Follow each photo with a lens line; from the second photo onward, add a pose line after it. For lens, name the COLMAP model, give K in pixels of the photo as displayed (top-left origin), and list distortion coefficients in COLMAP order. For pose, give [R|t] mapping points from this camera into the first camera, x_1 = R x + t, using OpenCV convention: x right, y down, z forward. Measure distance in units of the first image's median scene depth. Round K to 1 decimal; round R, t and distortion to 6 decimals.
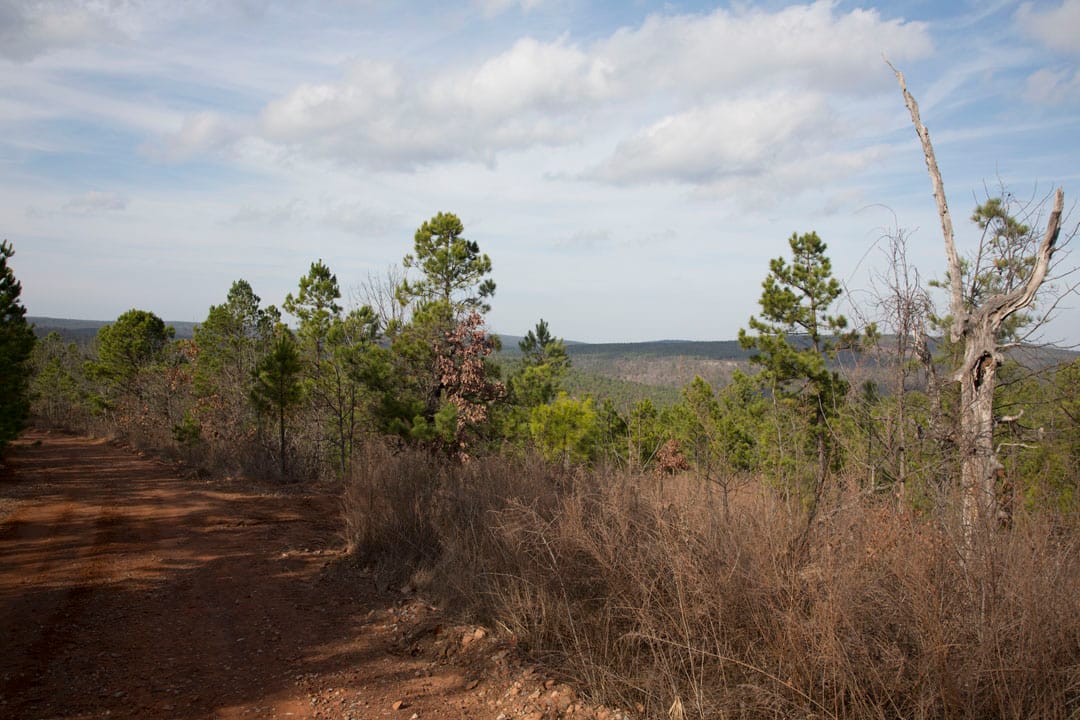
lens RADIAL K [[911.7, 0, 540.0], [0, 911.7, 360.0], [0, 0, 1]] dist [-0.022371, 0.010526]
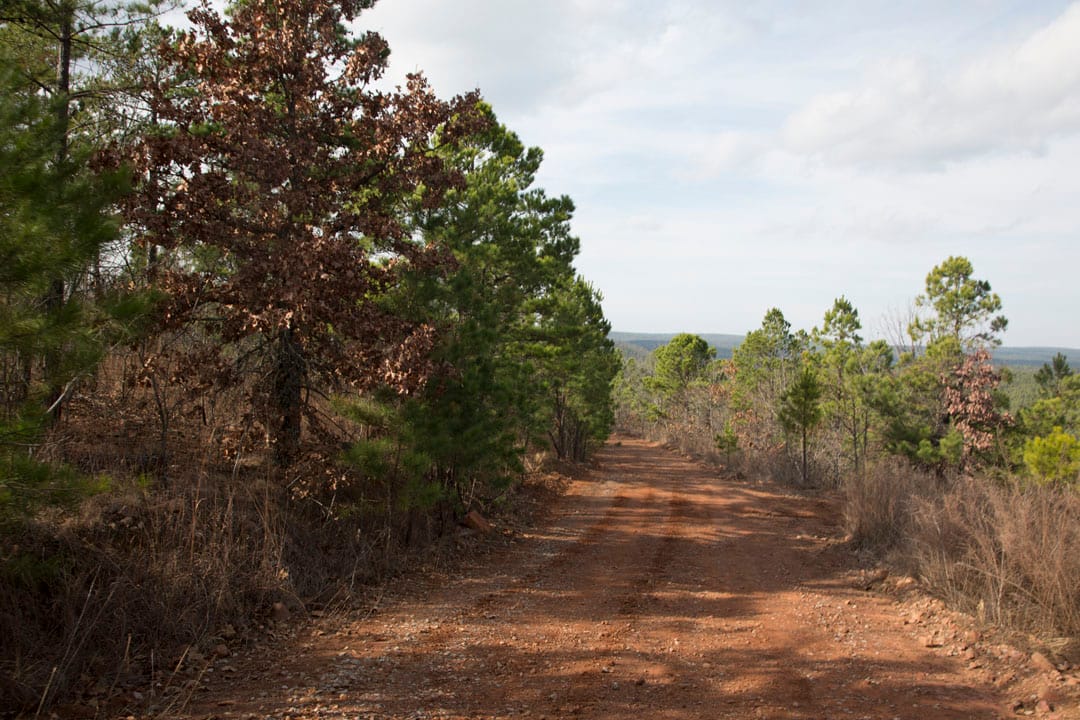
lens RADIAL K [[911.7, 0, 540.0], [0, 911.7, 360.0], [0, 0, 1]] dist [-0.022371, 0.010526]
pose [[0.841991, 0.012128, -0.539355, 0.066299], [-0.019426, 0.999781, -0.007845, -0.018575], [0.539142, 0.017083, 0.842042, -0.194339]]
